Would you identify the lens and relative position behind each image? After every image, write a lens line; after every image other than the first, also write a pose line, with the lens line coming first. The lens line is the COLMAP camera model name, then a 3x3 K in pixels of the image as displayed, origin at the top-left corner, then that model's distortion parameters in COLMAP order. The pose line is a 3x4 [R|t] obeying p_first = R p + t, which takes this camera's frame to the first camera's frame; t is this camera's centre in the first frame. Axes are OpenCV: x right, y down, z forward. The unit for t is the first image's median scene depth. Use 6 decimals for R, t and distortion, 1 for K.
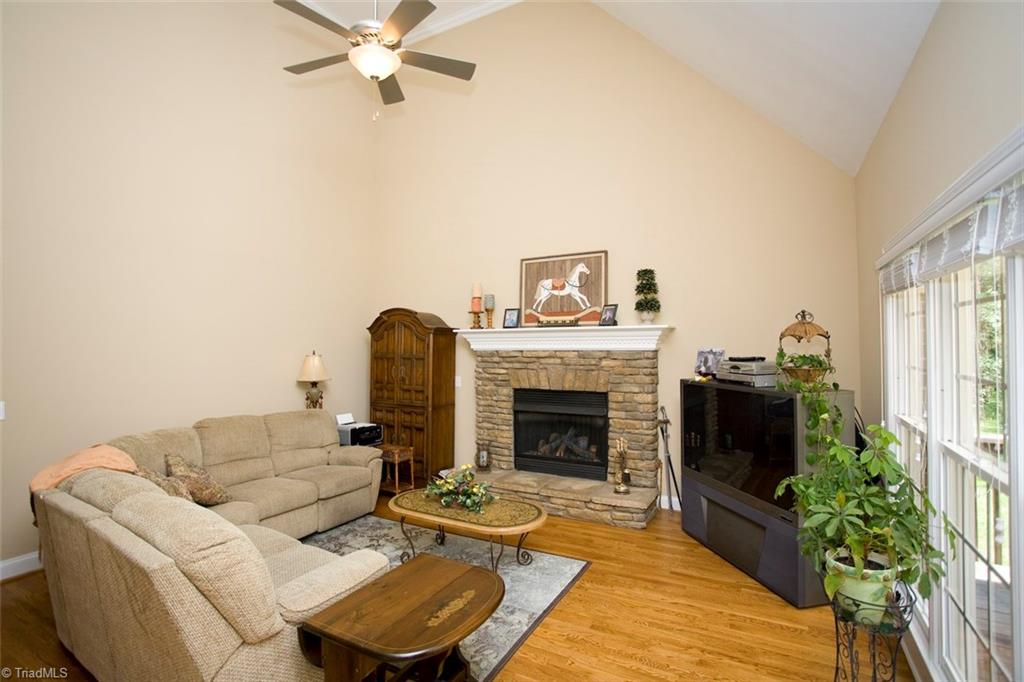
lens RADIAL K [[497.8, 0, 511.4], [0, 497.8, 341.1], [0, 0, 1]] dist [-0.047197, 0.011524]
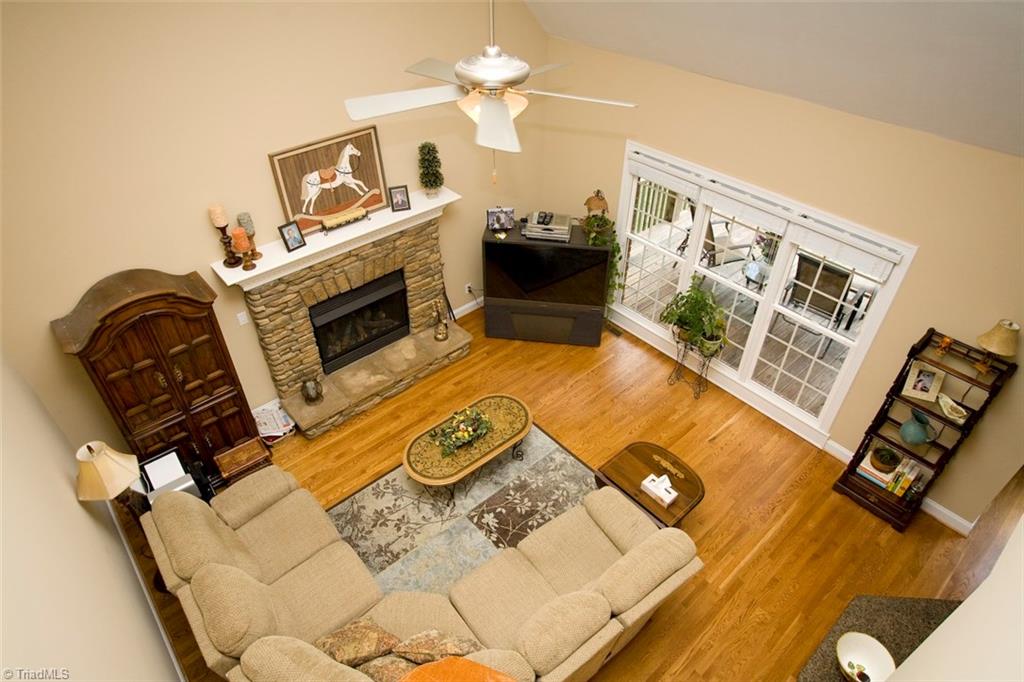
lens RADIAL K [[609.3, 0, 509.2], [0, 609.3, 333.9], [0, 0, 1]] dist [-0.030043, 0.001969]
pose [[0.345168, -0.583128, 0.735405, -0.705279], [-0.005978, 0.782181, 0.623023, -0.546918], [-0.938522, -0.219444, 0.266498, 0.404538]]
